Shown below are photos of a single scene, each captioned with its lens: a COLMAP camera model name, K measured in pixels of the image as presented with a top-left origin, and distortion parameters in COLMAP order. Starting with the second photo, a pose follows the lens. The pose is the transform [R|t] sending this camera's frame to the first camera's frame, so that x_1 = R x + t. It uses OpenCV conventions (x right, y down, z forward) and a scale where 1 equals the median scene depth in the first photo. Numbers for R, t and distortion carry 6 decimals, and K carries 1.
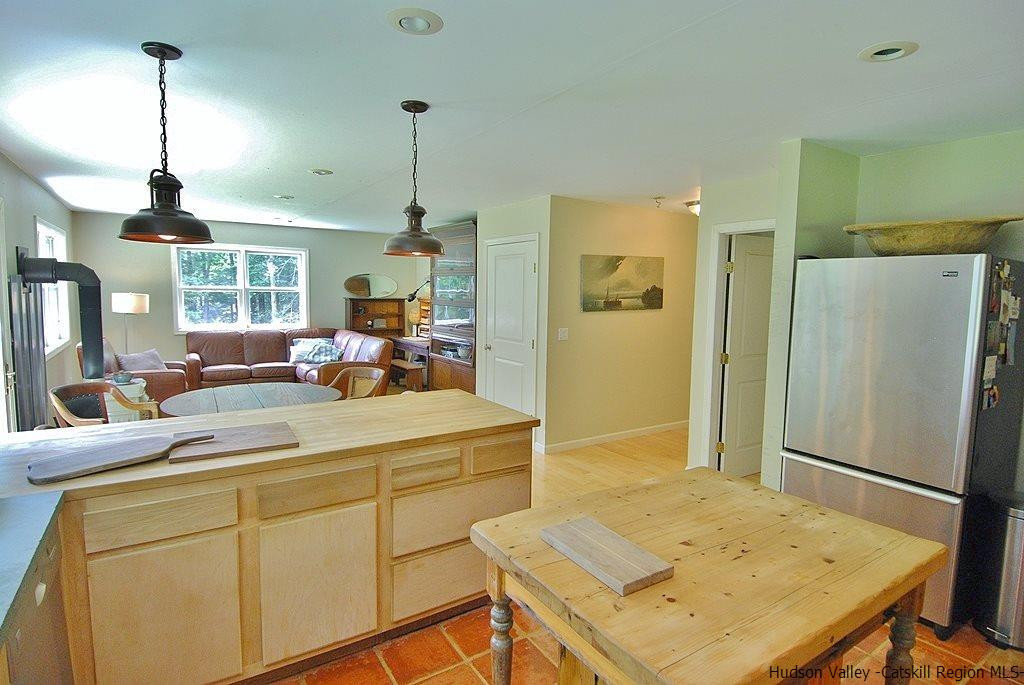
lens RADIAL K [[530.7, 0, 515.6], [0, 530.7, 342.7], [0, 0, 1]] dist [0.015284, -0.001266]
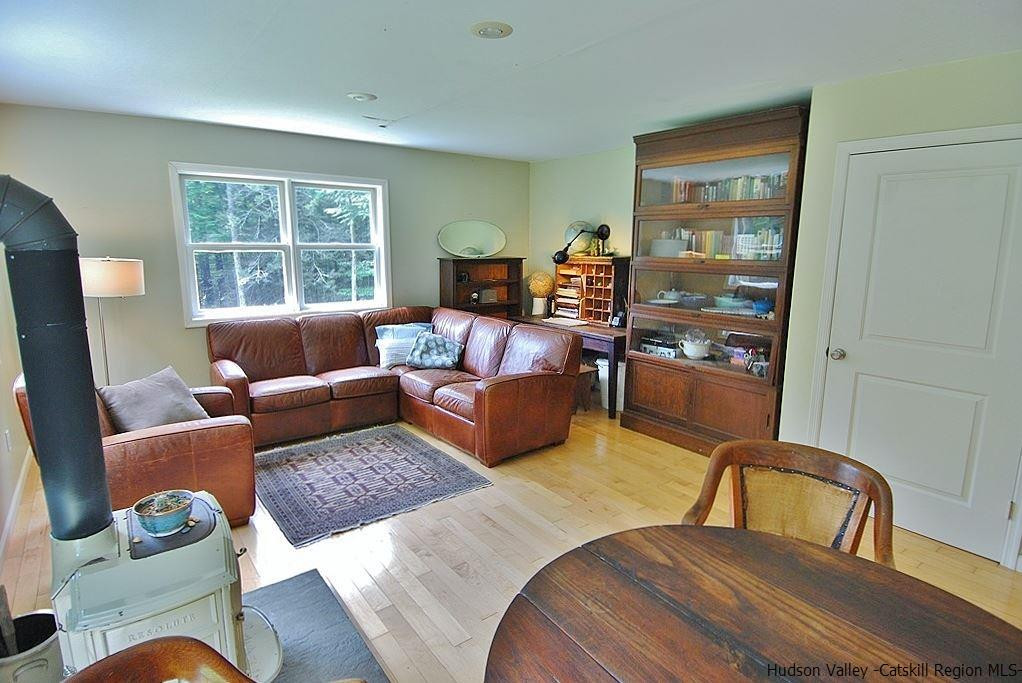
lens RADIAL K [[529.6, 0, 513.6], [0, 529.6, 339.2], [0, 0, 1]] dist [0.015284, -0.001266]
pose [[0.997190, -0.026144, 0.070201, -0.306695], [0.020188, 0.996240, 0.084256, -0.042662], [-0.072140, -0.082602, 0.993968, 0.374416]]
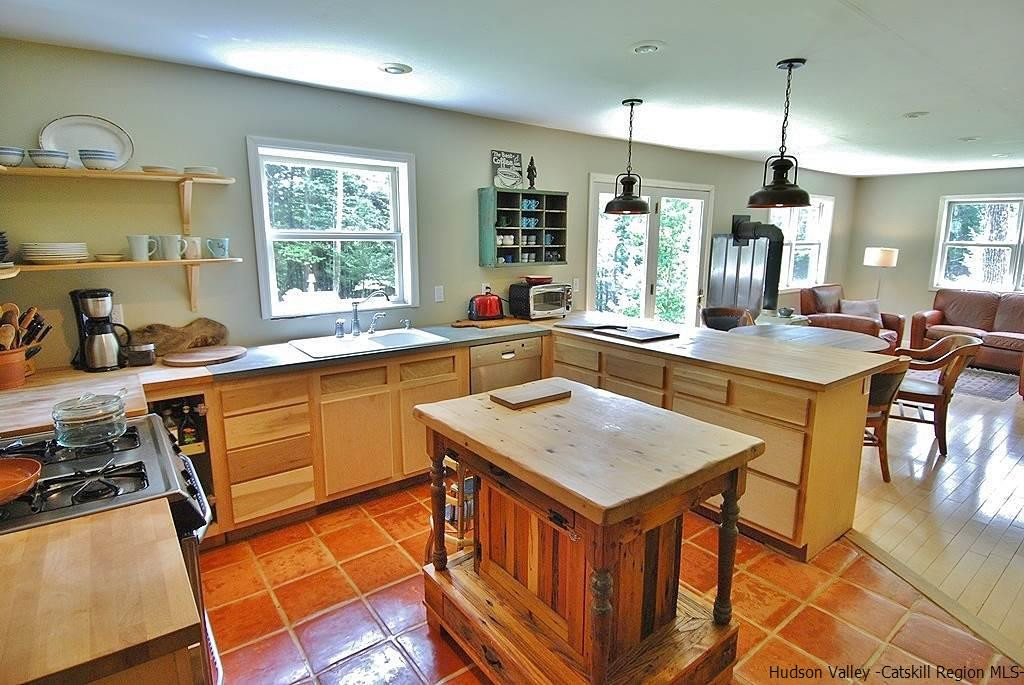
lens RADIAL K [[530.7, 0, 517.2], [0, 530.7, 341.9], [0, 0, 1]] dist [0.015284, -0.001266]
pose [[0.069758, 0.170365, -0.982909, 0.306201], [-0.100112, 0.981530, 0.163021, -0.006779], [0.992528, 0.087029, 0.085525, 0.140866]]
